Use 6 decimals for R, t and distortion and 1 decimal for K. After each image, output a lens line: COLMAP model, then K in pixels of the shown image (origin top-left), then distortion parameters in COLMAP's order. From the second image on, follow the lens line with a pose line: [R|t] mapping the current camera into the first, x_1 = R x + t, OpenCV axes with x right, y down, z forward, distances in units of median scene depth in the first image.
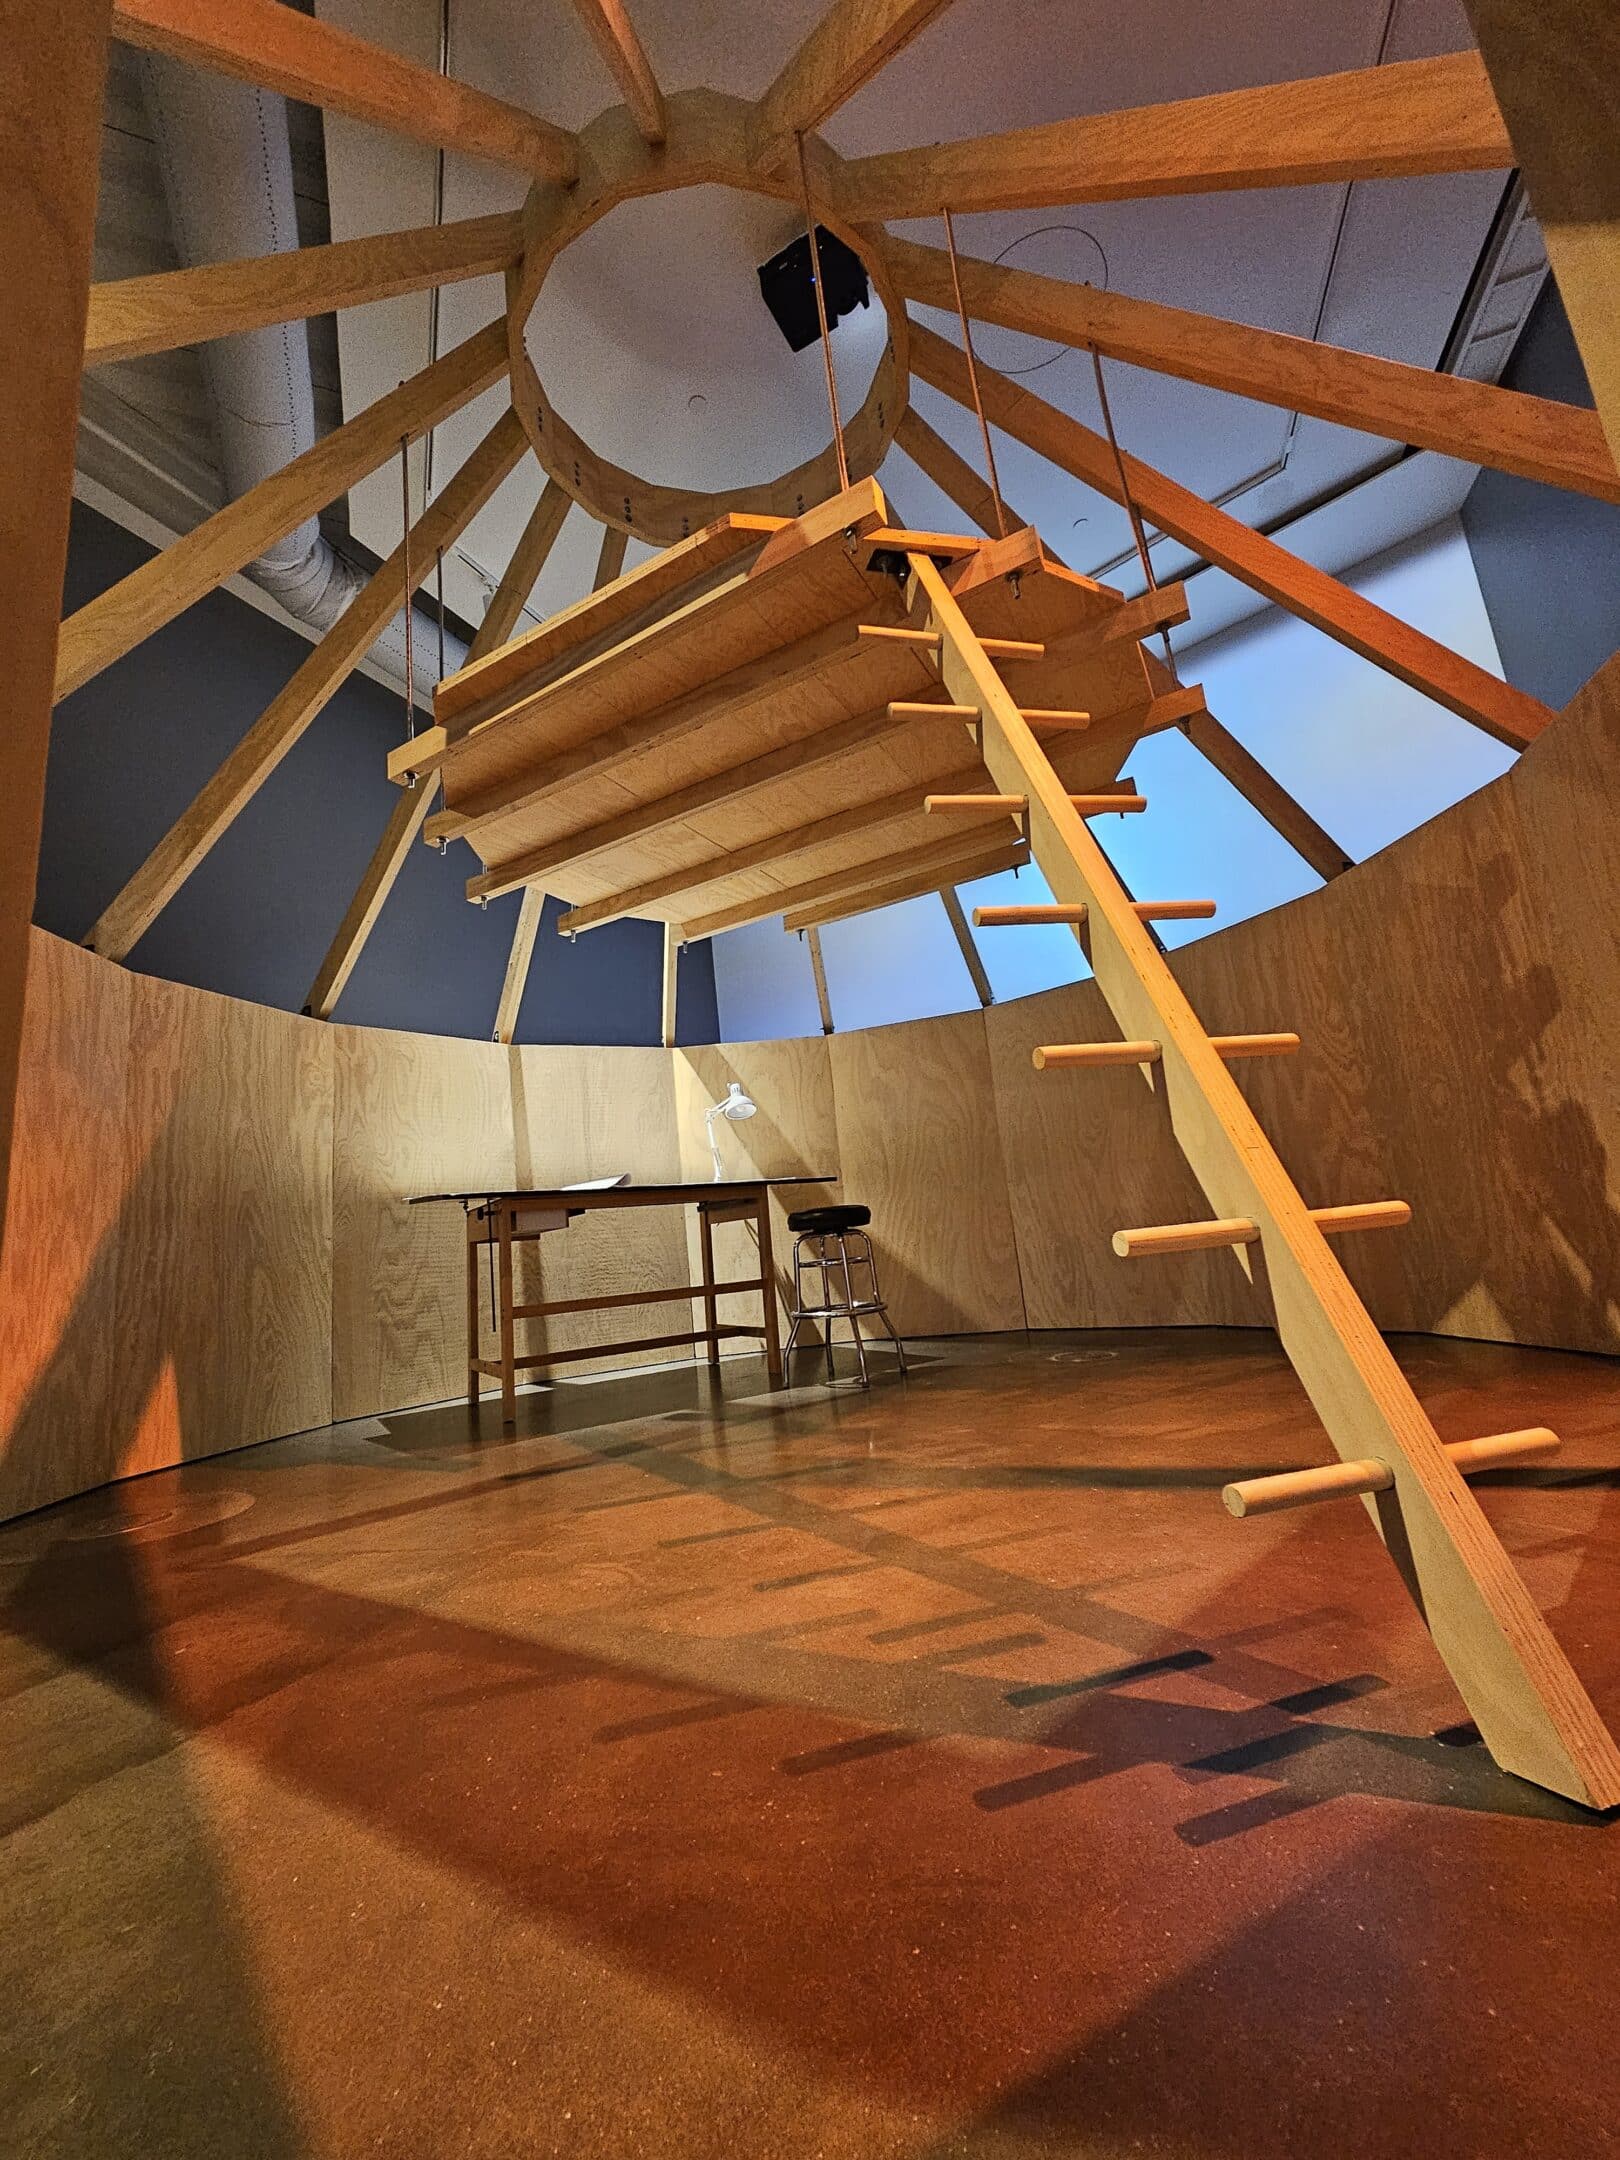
lens RADIAL K [[863.6, 0, 810.0], [0, 863.6, 1080.0], [0, 0, 1]] dist [-0.028838, 0.015714]
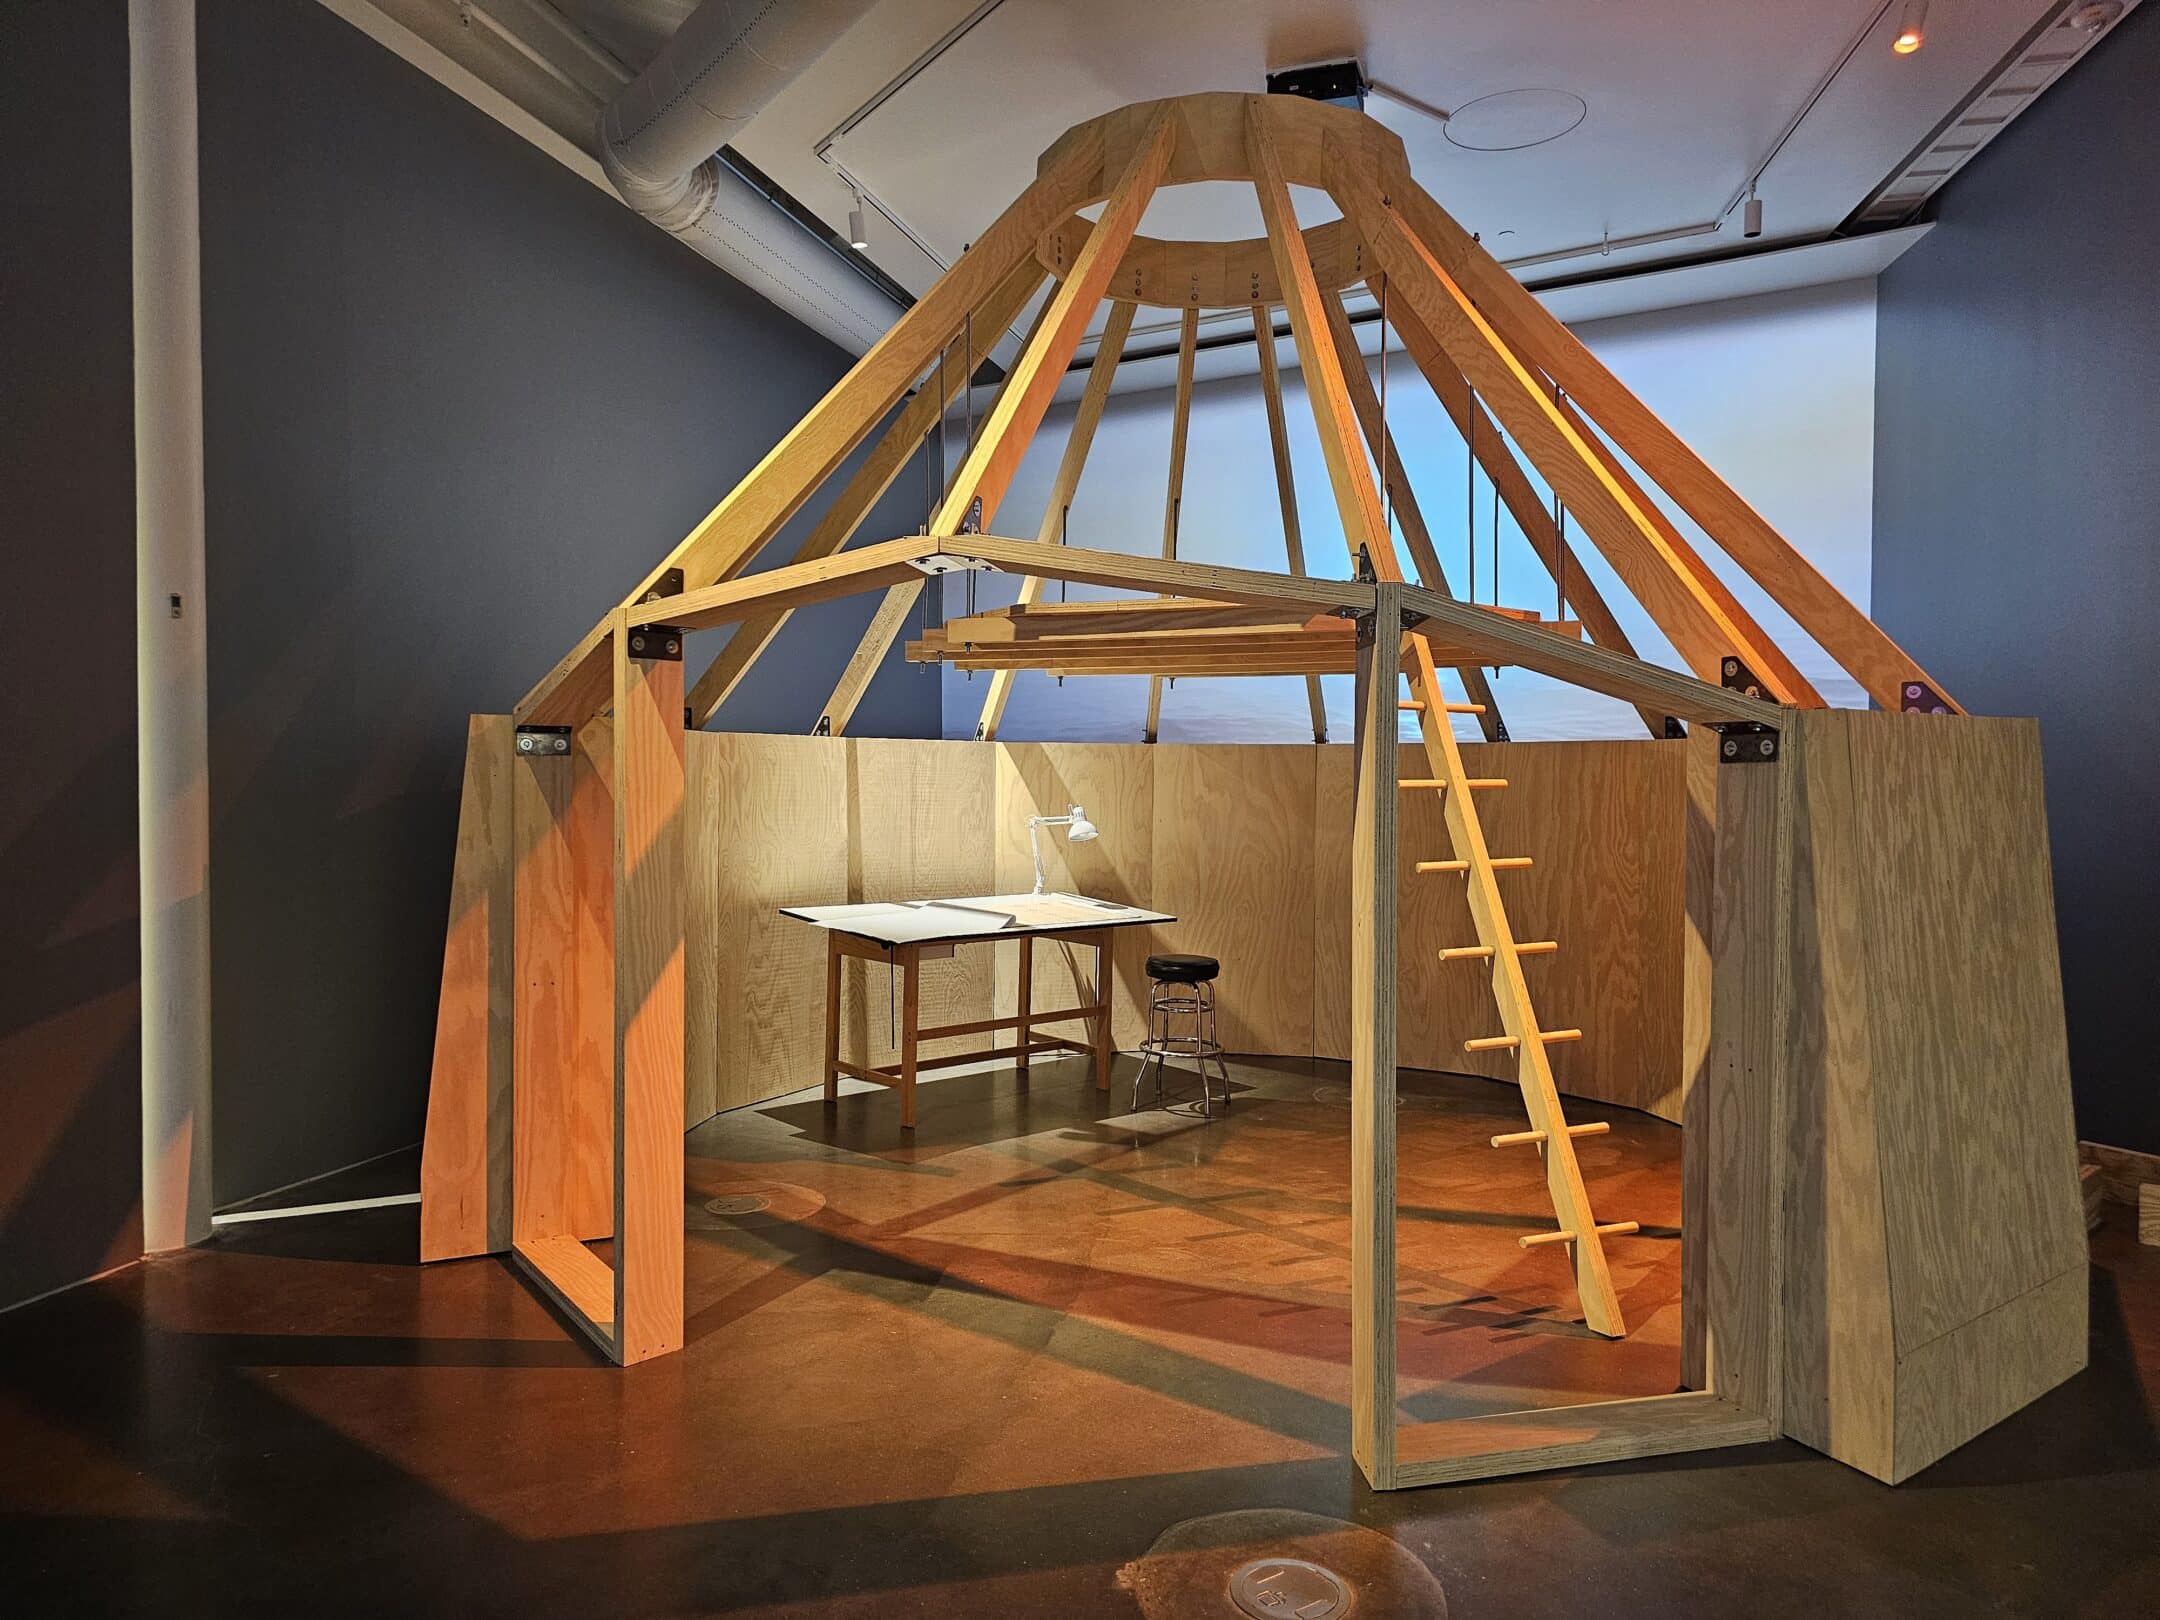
lens RADIAL K [[1438.1, 0, 1082.8], [0, 1438.1, 781.8], [0, 0, 1]] dist [0.018267, -0.001228]
pose [[0.977398, 0.105430, 0.183240, -0.481706], [-0.139421, 0.973021, 0.183826, -0.408627], [-0.158915, -0.205218, 0.965728, -0.752467]]
